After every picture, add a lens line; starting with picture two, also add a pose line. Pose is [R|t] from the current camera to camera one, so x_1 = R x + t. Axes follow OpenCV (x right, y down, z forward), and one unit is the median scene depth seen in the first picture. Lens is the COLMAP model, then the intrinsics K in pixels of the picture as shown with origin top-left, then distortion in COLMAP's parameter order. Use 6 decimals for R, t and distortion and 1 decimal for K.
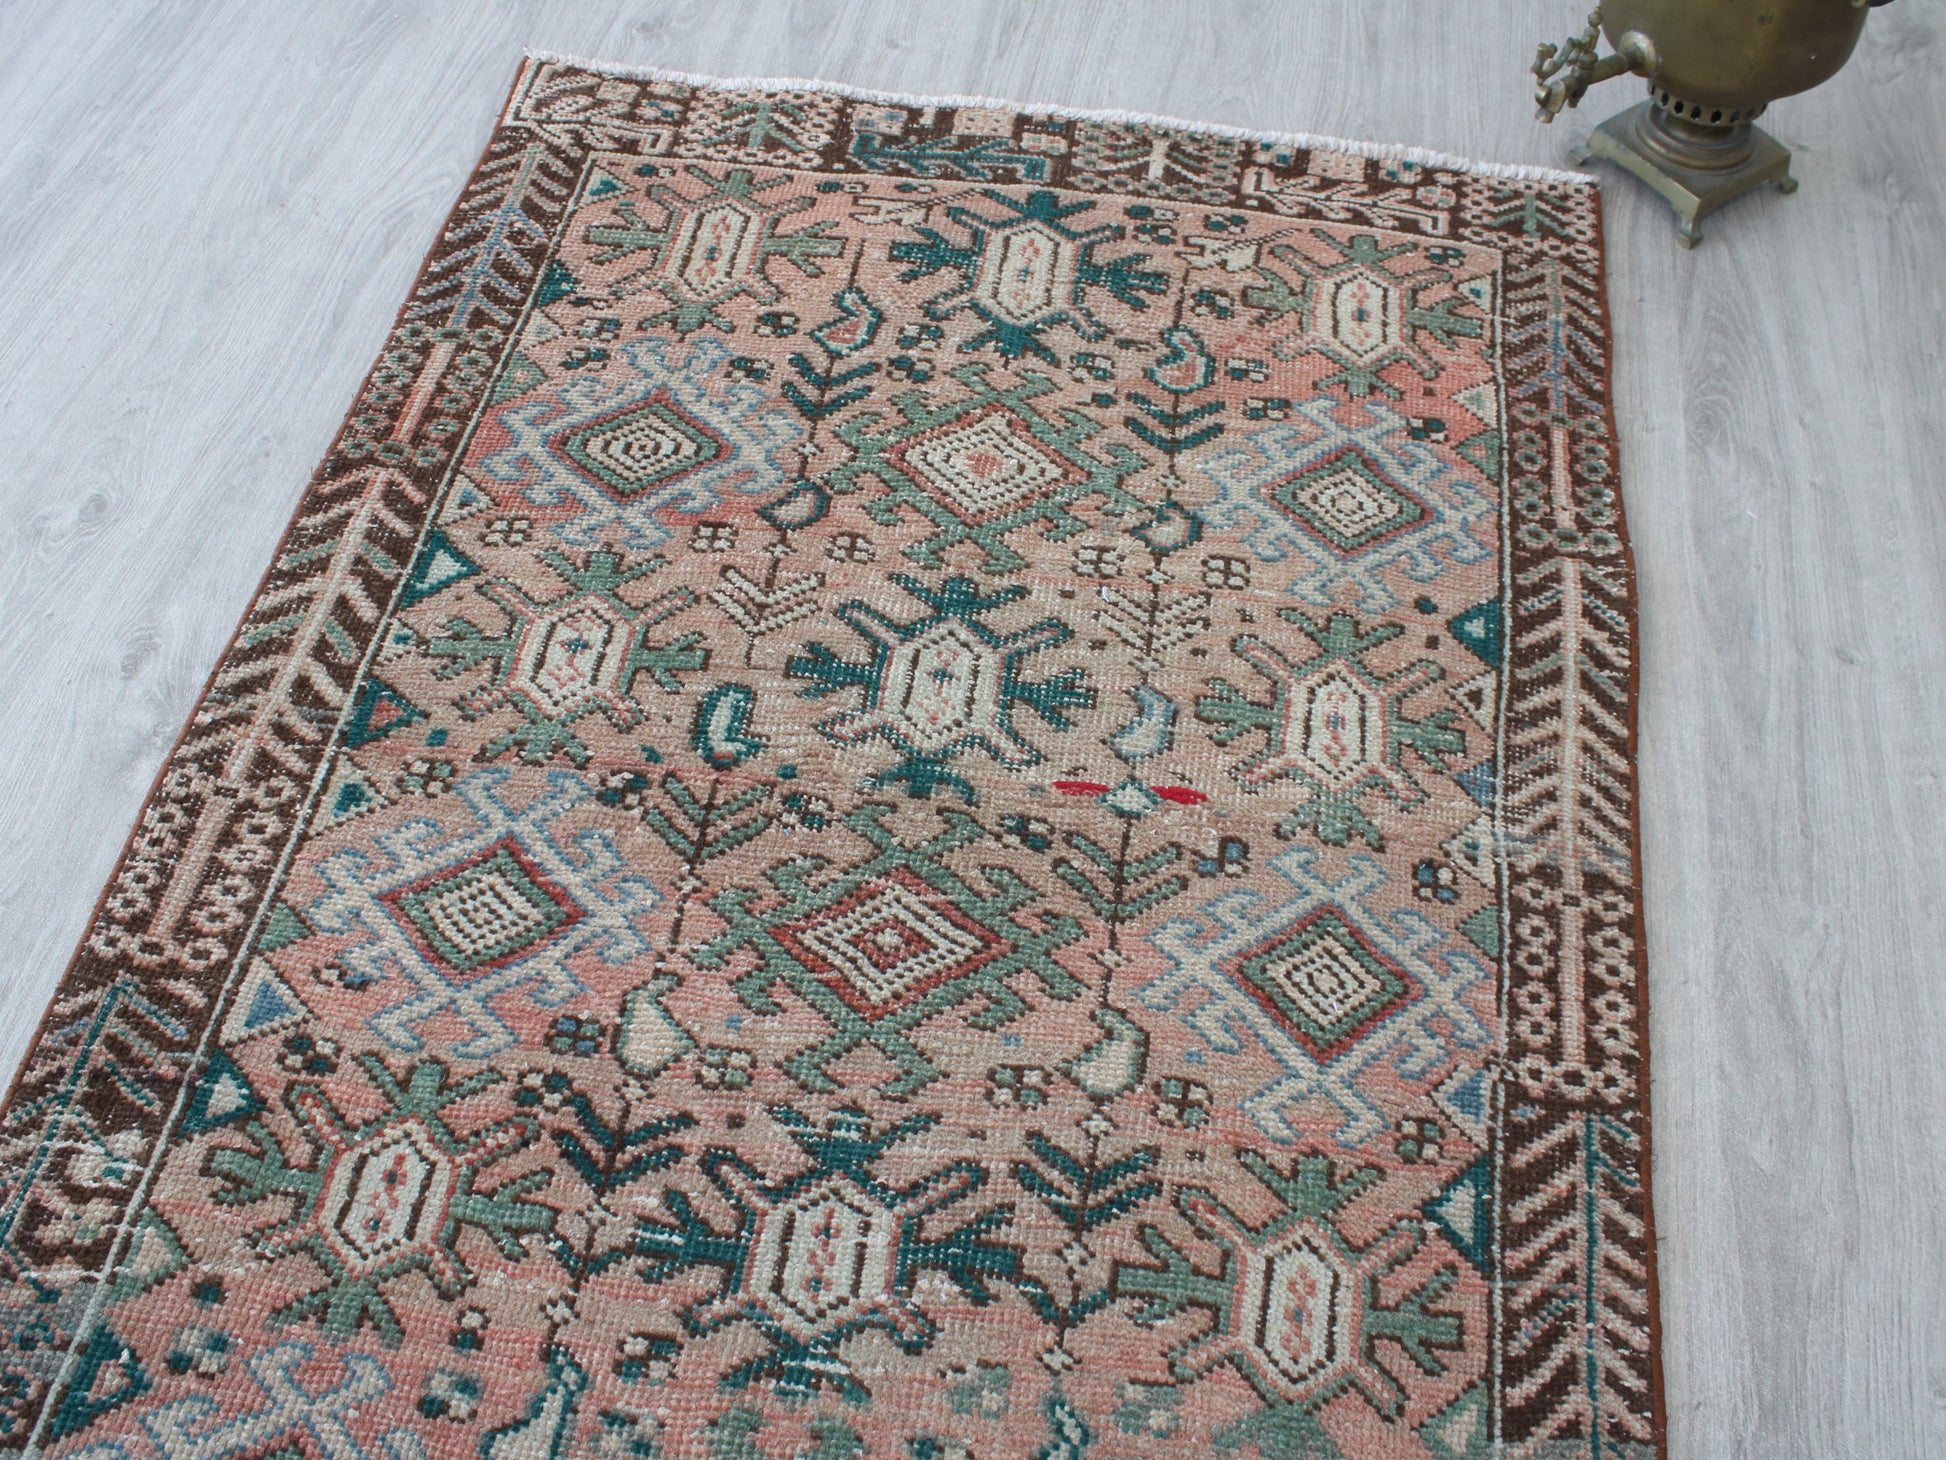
lens RADIAL K [[1885.7, 0, 979.7], [0, 1885.7, 718.1], [0, 0, 1]] dist [-0.165205, 0.153530]
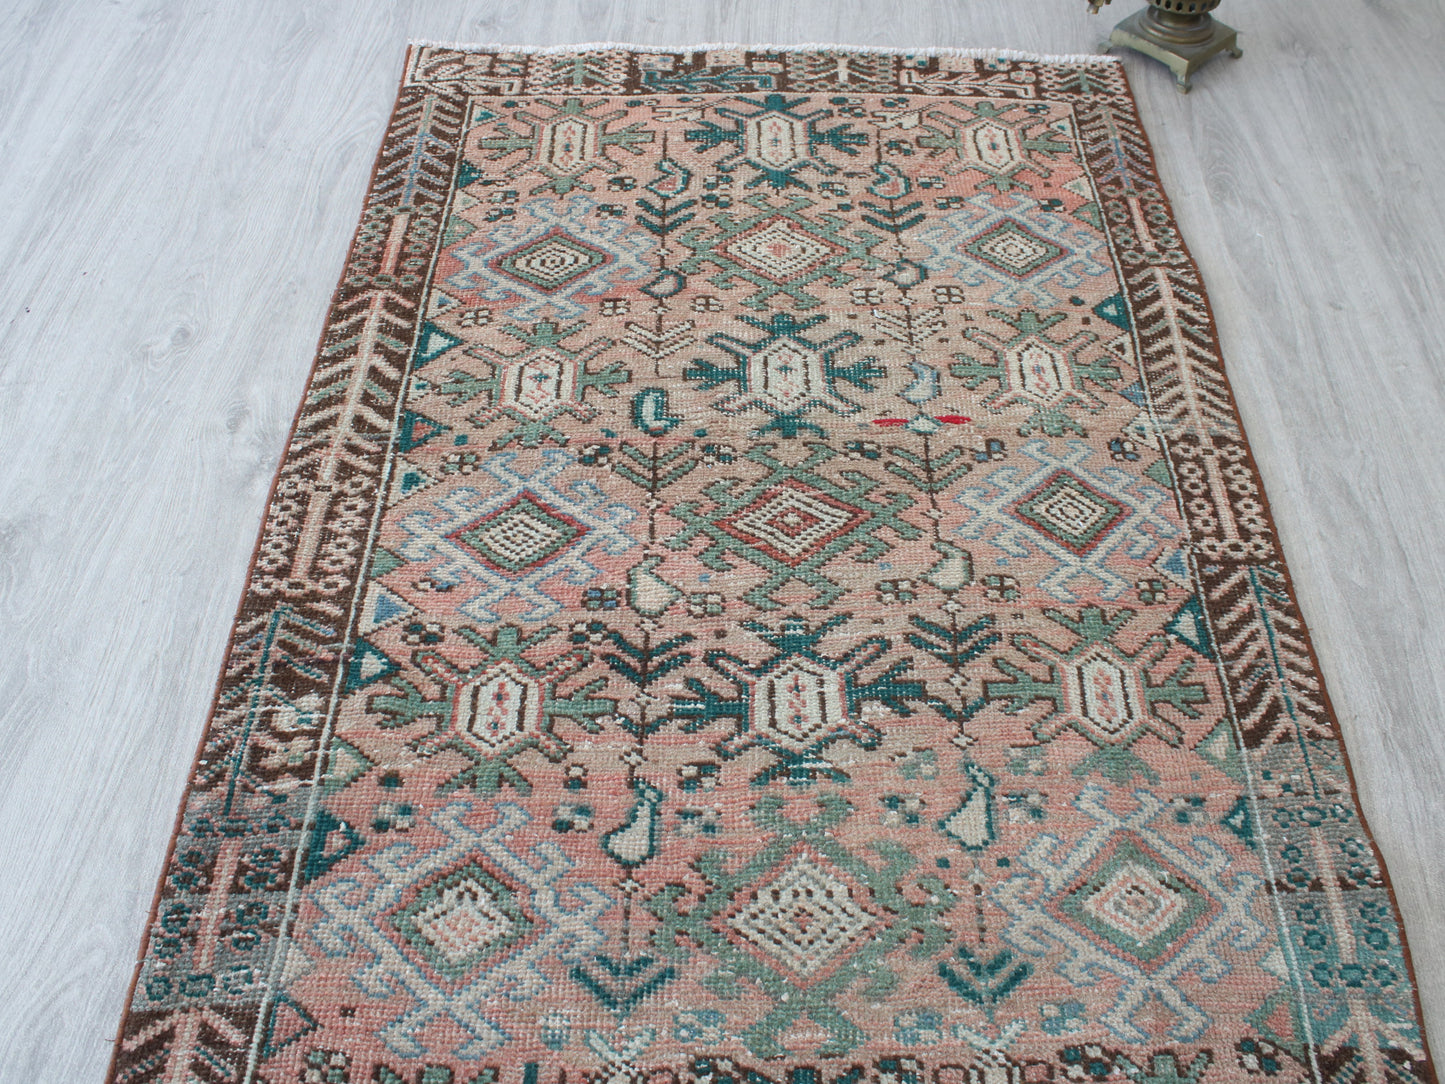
lens RADIAL K [[1400.2, 0, 727.4], [0, 1400.2, 533.2], [0, 0, 1]] dist [-0.165205, 0.153530]
pose [[0.988545, -0.116059, 0.096481, -0.186238], [0.122931, 0.990041, -0.068611, 0.176644], [-0.087557, 0.079686, 0.992967, -0.111014]]
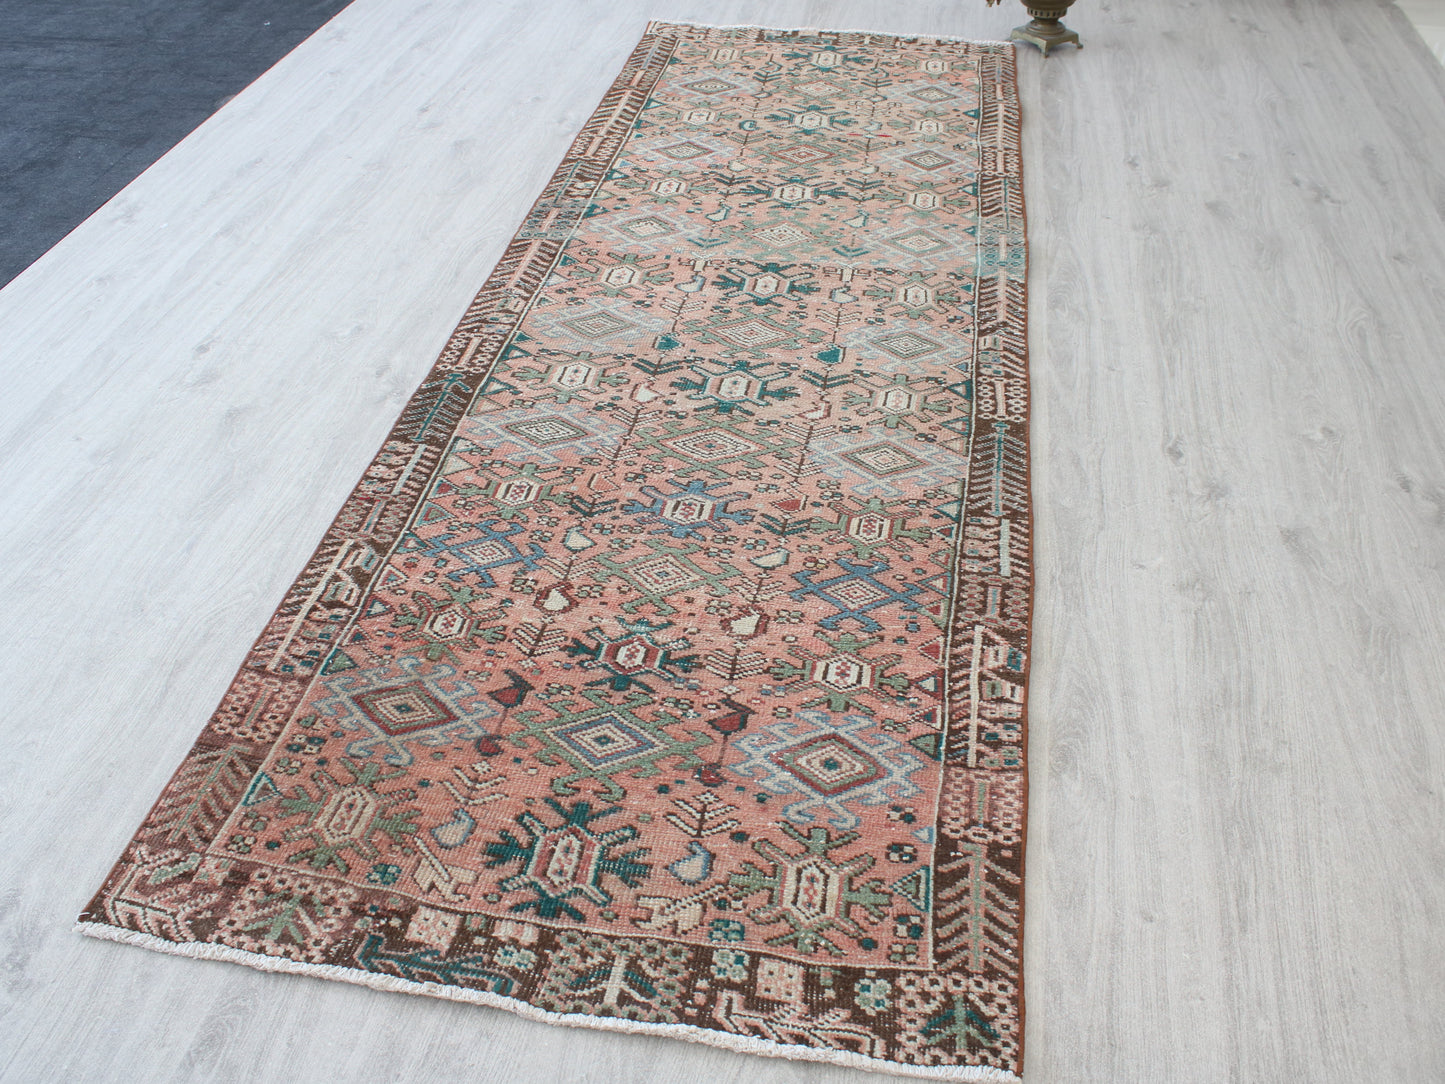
lens RADIAL K [[1400.2, 0, 727.4], [0, 1400.2, 533.2], [0, 0, 1]] dist [-0.165205, 0.153530]
pose [[0.999928, -0.010476, 0.005895, -0.185923], [0.011710, 0.959706, -0.280760, 1.331649], [-0.002716, 0.280809, 0.959760, -1.114676]]
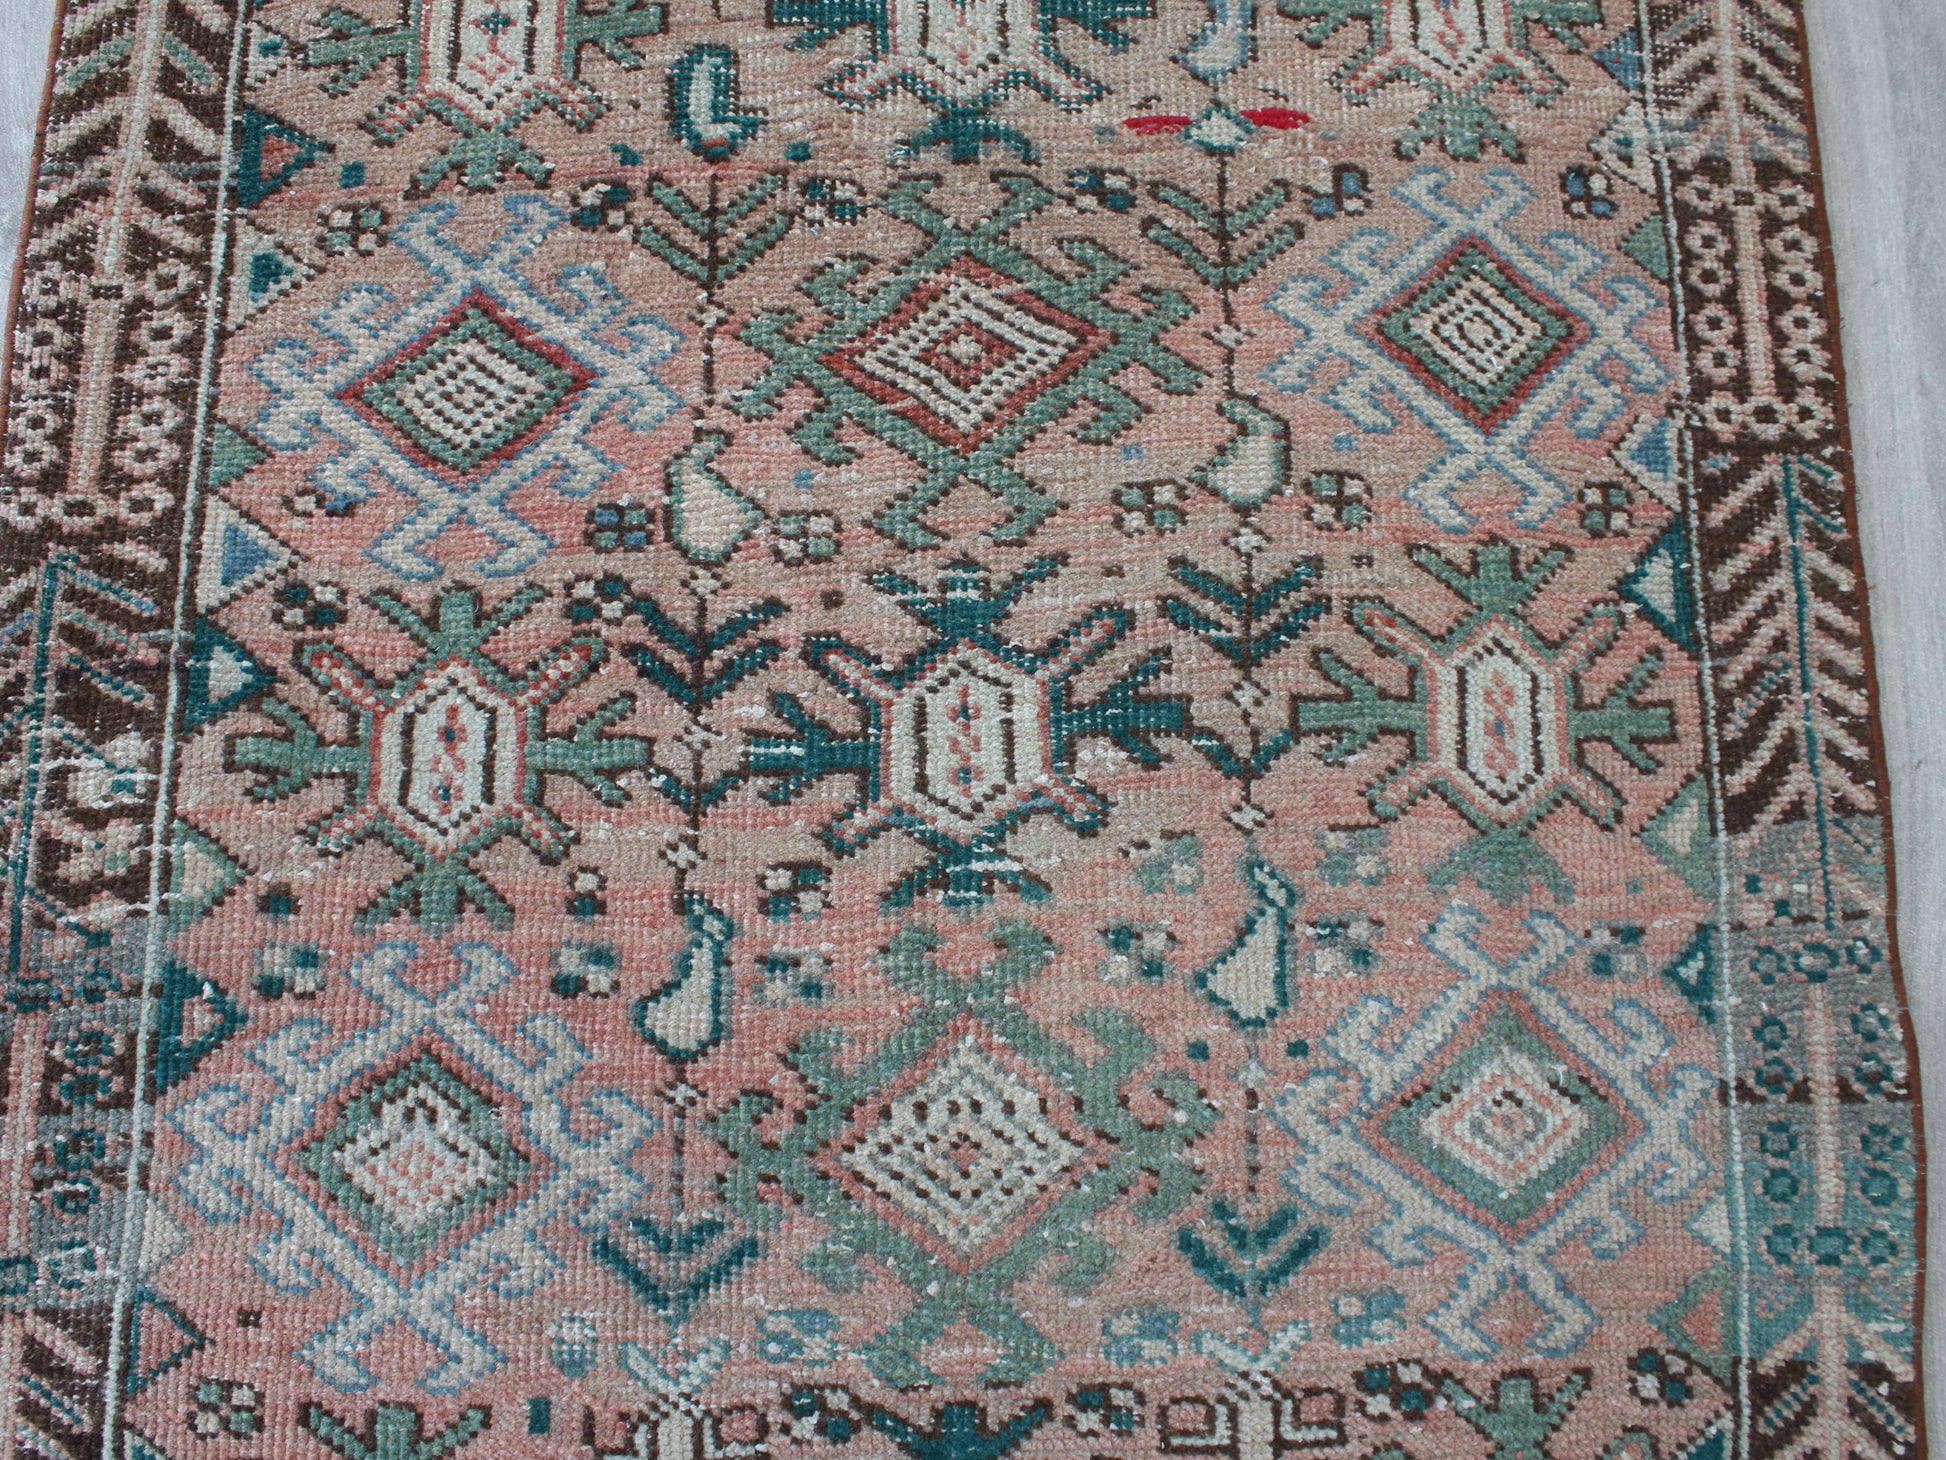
lens RADIAL K [[1867.7, 0, 971.3], [0, 1867.7, 725.3], [0, 0, 1]] dist [-0.164975, 0.153267]
pose [[0.987478, -0.152785, 0.039297, -0.091188], [0.122231, 0.898466, 0.421684, -0.069475], [-0.099734, -0.411600, 0.905891, 0.163767]]
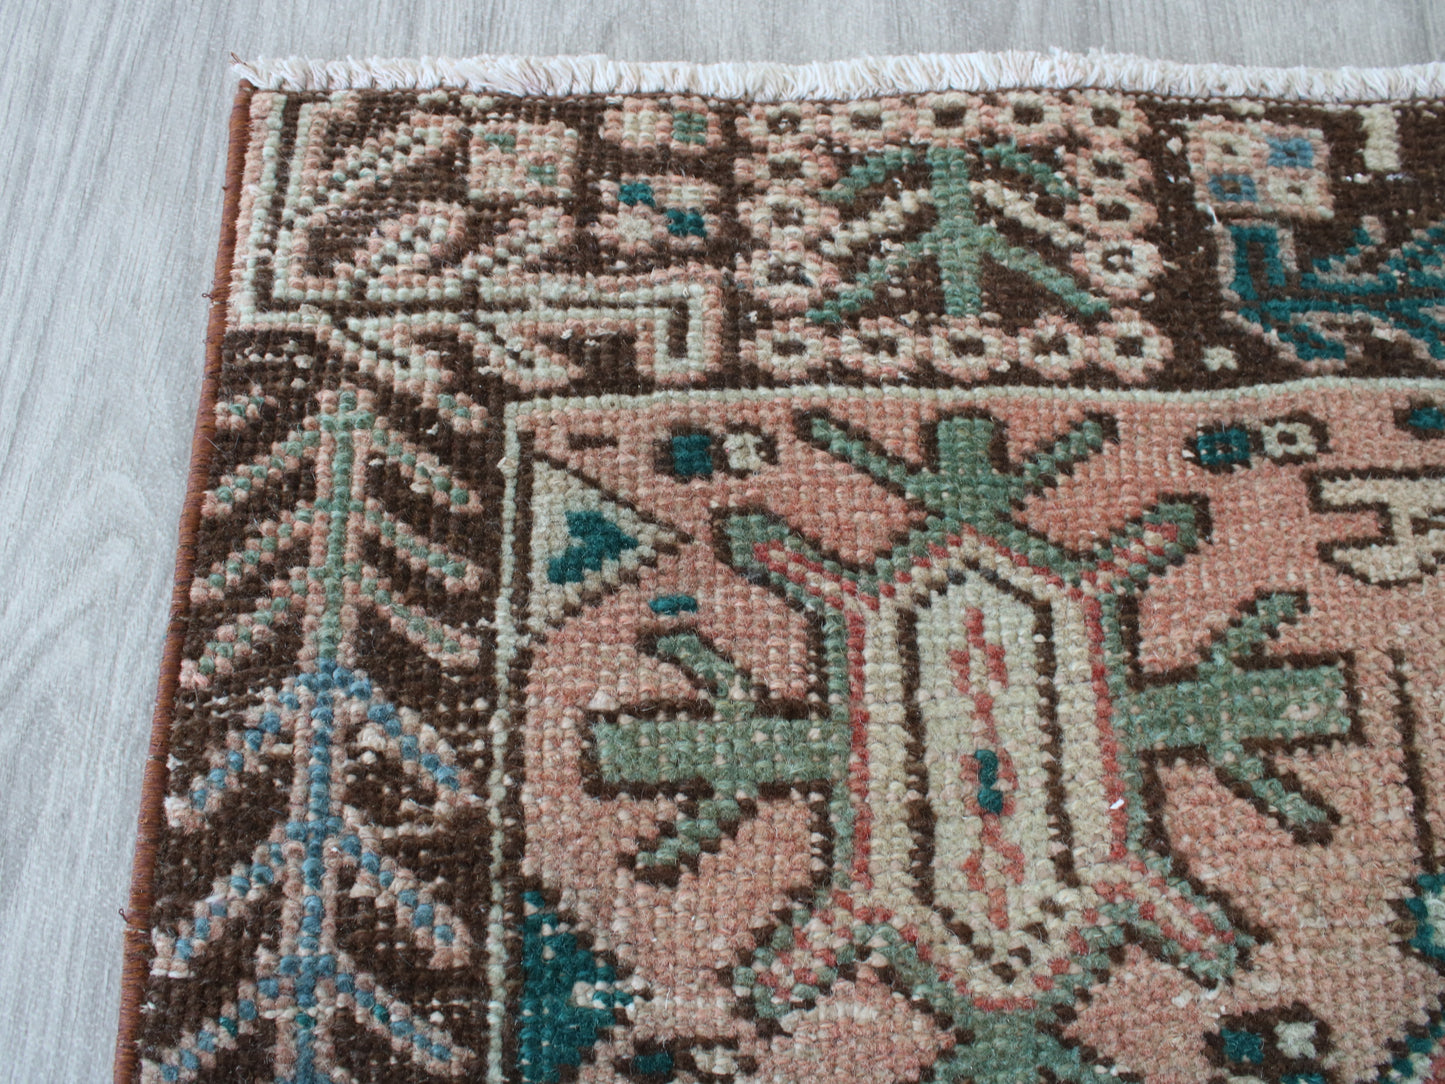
lens RADIAL K [[1403.8, 0, 727.0], [0, 1403.8, 532.4], [0, 0, 1]] dist [-0.166829, 0.150483]
pose [[0.987512, -0.154737, 0.029602, -0.221964], [0.139430, 0.945884, 0.293023, -0.433084], [-0.073341, -0.285236, 0.955647, 0.906462]]
